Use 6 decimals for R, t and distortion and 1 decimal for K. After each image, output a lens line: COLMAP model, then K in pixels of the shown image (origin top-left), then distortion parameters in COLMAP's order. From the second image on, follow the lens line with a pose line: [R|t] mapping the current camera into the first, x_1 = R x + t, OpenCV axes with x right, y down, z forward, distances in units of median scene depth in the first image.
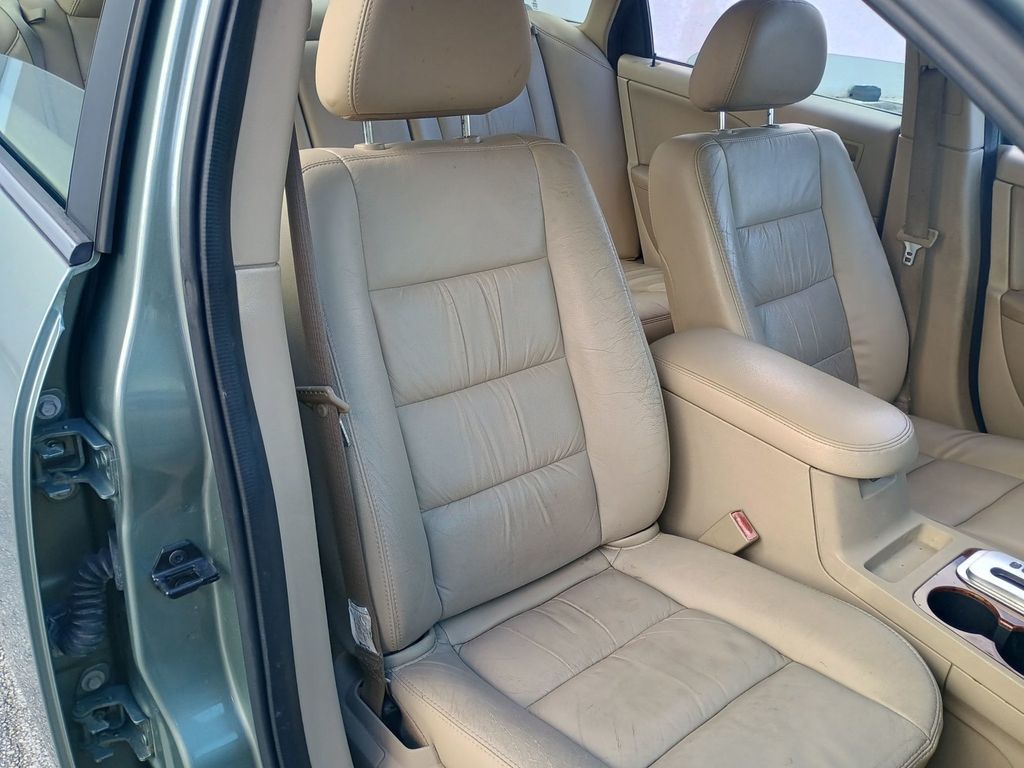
lens RADIAL K [[910.9, 0, 504.3], [0, 910.9, 377.2], [0, 0, 1]] dist [0.087919, -0.135817]
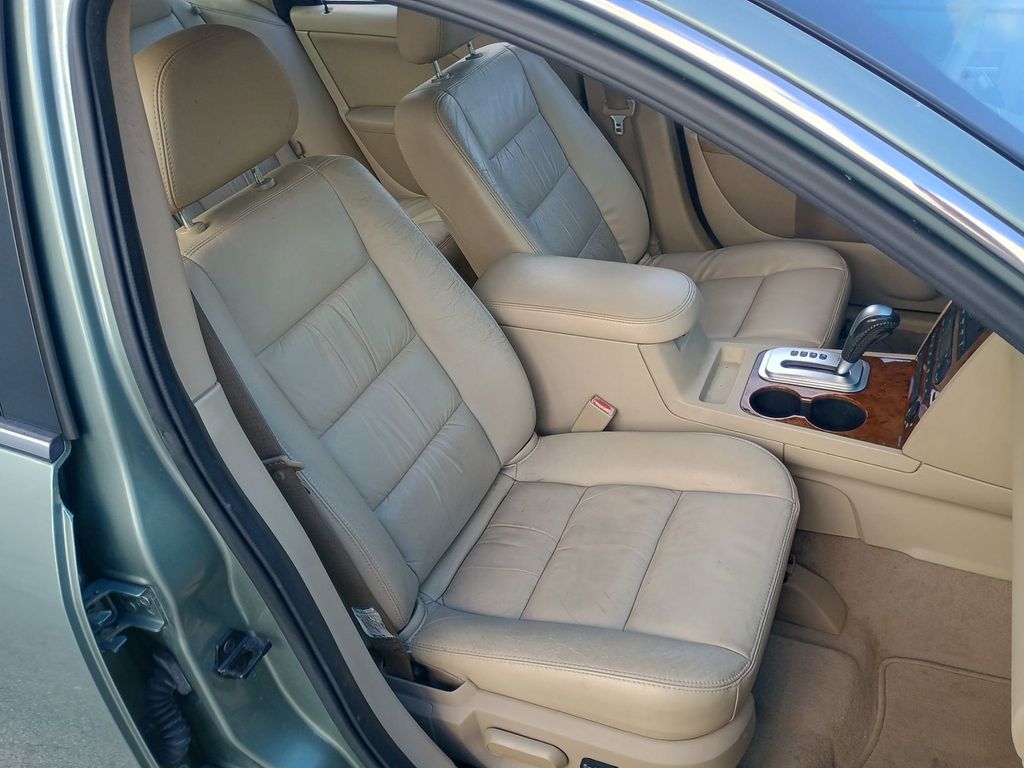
lens RADIAL K [[916.2, 0, 510.7], [0, 916.2, 388.5], [0, 0, 1]] dist [0.041914, -0.011368]
pose [[0.884256, -0.397847, 0.244559, -0.147470], [0.360860, 0.914502, 0.182939, -0.137316], [-0.296431, -0.073513, 0.952221, -0.136583]]
